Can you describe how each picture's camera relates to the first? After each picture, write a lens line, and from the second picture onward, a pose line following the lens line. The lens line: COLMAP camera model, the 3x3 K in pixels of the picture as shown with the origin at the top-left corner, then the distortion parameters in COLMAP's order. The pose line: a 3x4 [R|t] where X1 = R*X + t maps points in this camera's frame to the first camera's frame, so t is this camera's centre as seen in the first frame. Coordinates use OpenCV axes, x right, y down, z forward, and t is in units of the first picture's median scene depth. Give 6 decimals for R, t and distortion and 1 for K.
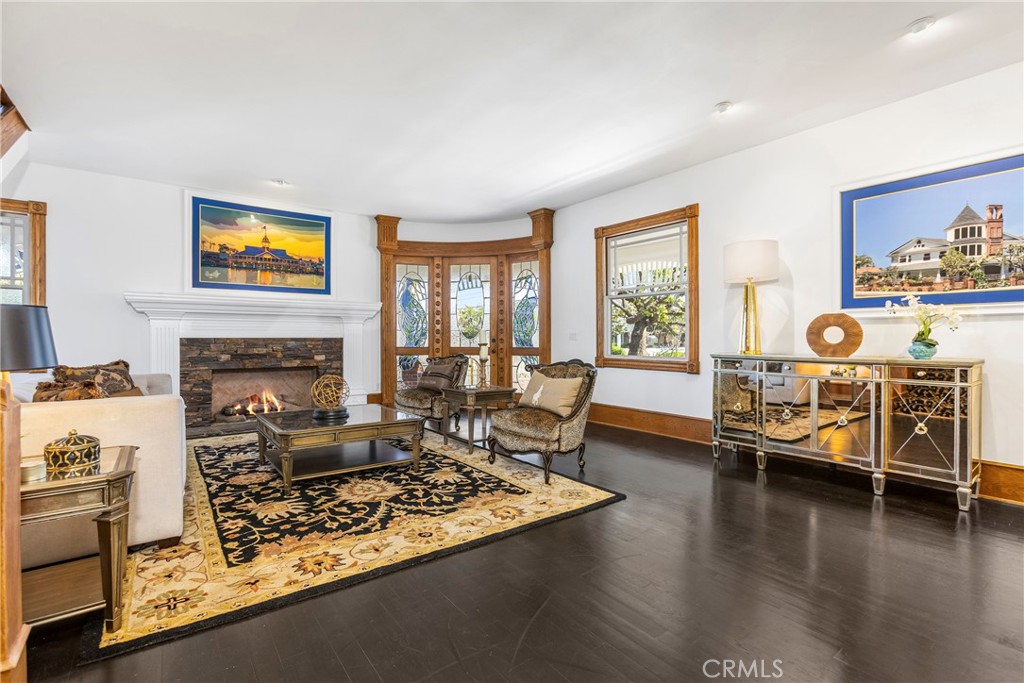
lens RADIAL K [[464.8, 0, 512.8], [0, 464.8, 341.1], [0, 0, 1]] dist [-0.028398, 0.012013]
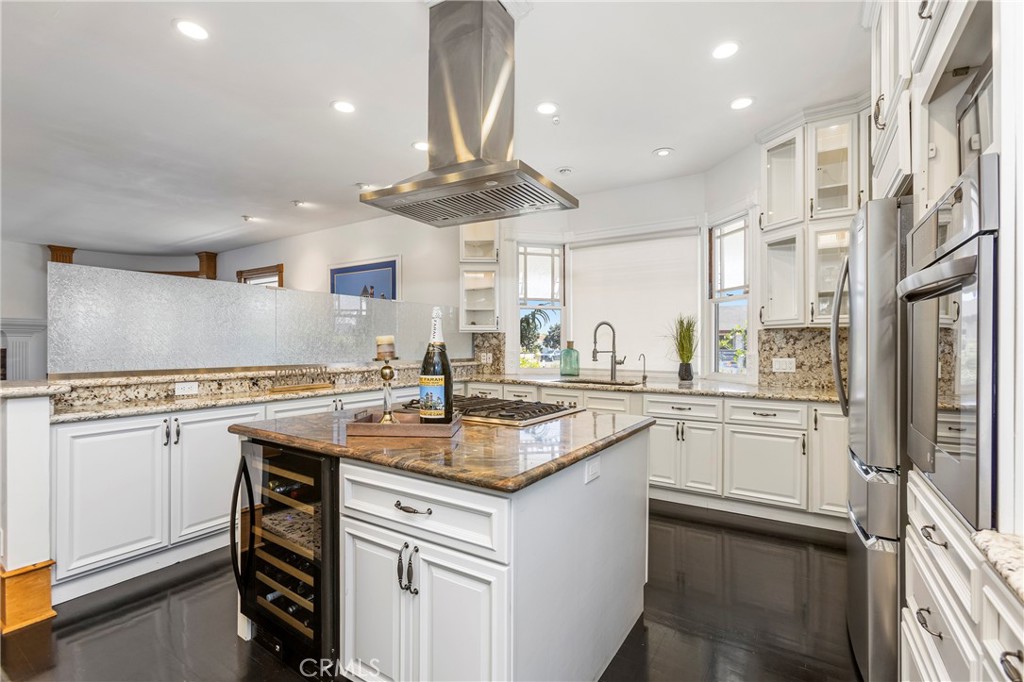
lens RADIAL K [[464.8, 0, 512.8], [0, 464.8, 340.6], [0, 0, 1]] dist [-0.028398, 0.012013]
pose [[0.941653, 0.007126, 0.336511, 0.589262], [-0.002171, 0.999884, -0.015098, -0.016009], [-0.336579, 0.013487, 0.941559, -0.695114]]
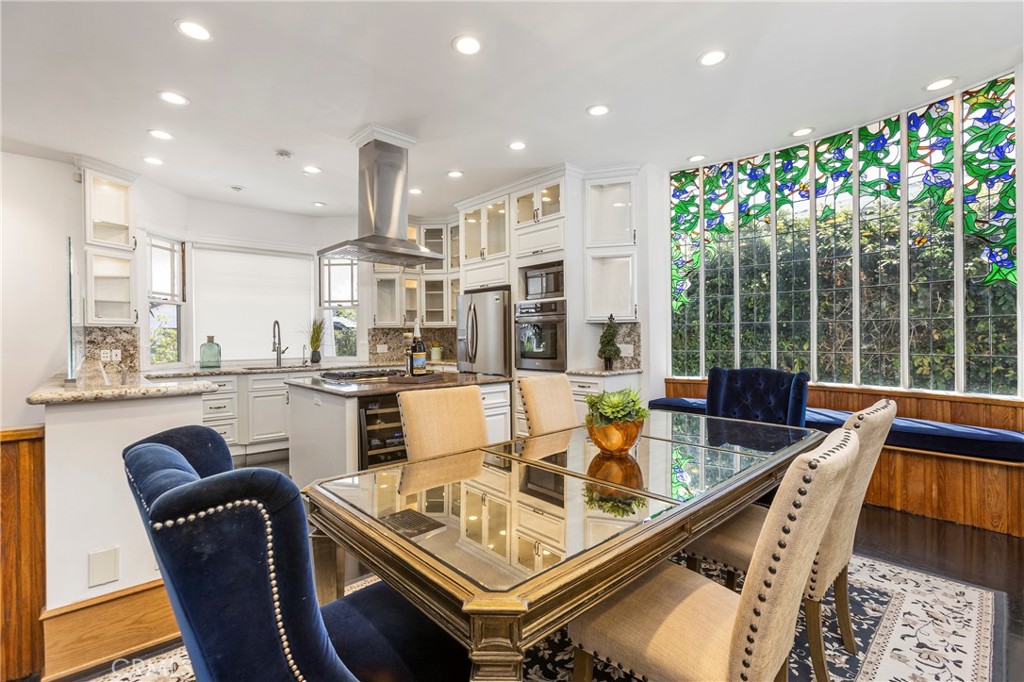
lens RADIAL K [[464.1, 0, 515.2], [0, 464.1, 332.8], [0, 0, 1]] dist [-0.002373, 0.000009]
pose [[-0.073943, 0.008975, 0.997222, -0.087834], [0.015391, 0.999851, -0.007857, -0.017523], [-0.997144, 0.014768, -0.074071, -0.431780]]
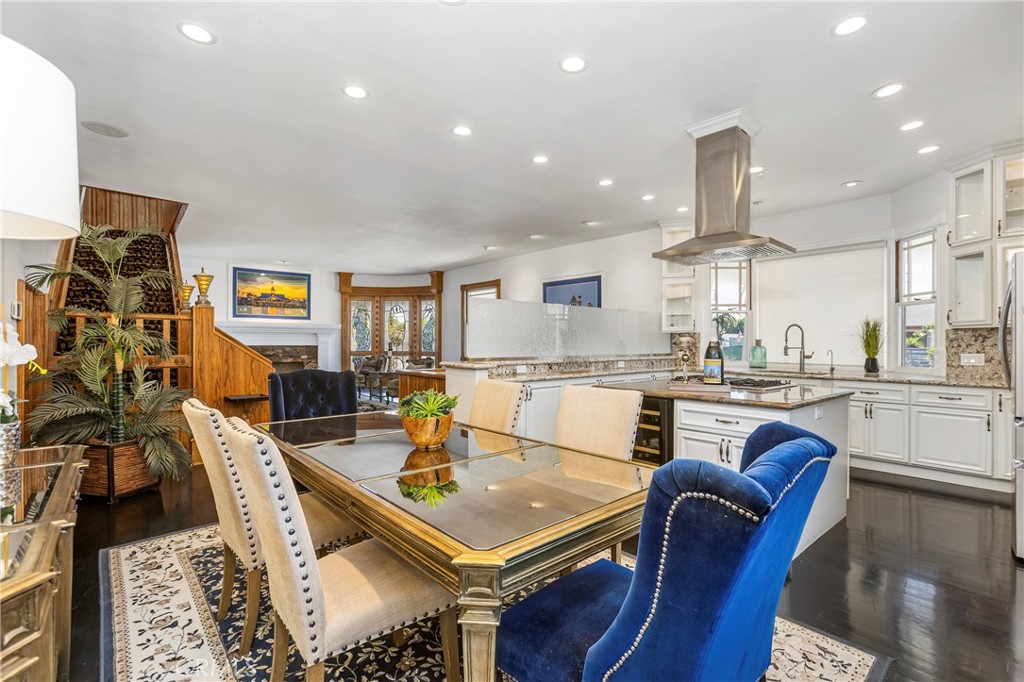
lens RADIAL K [[462.4, 0, 512.0], [0, 462.4, 341.0], [0, 0, 1]] dist [-0.014103, 0.005434]
pose [[0.998666, 0.003521, 0.051515, 0.340128], [-0.003074, 0.999957, -0.008765, -0.013447], [-0.051544, 0.008595, 0.998634, -0.959361]]
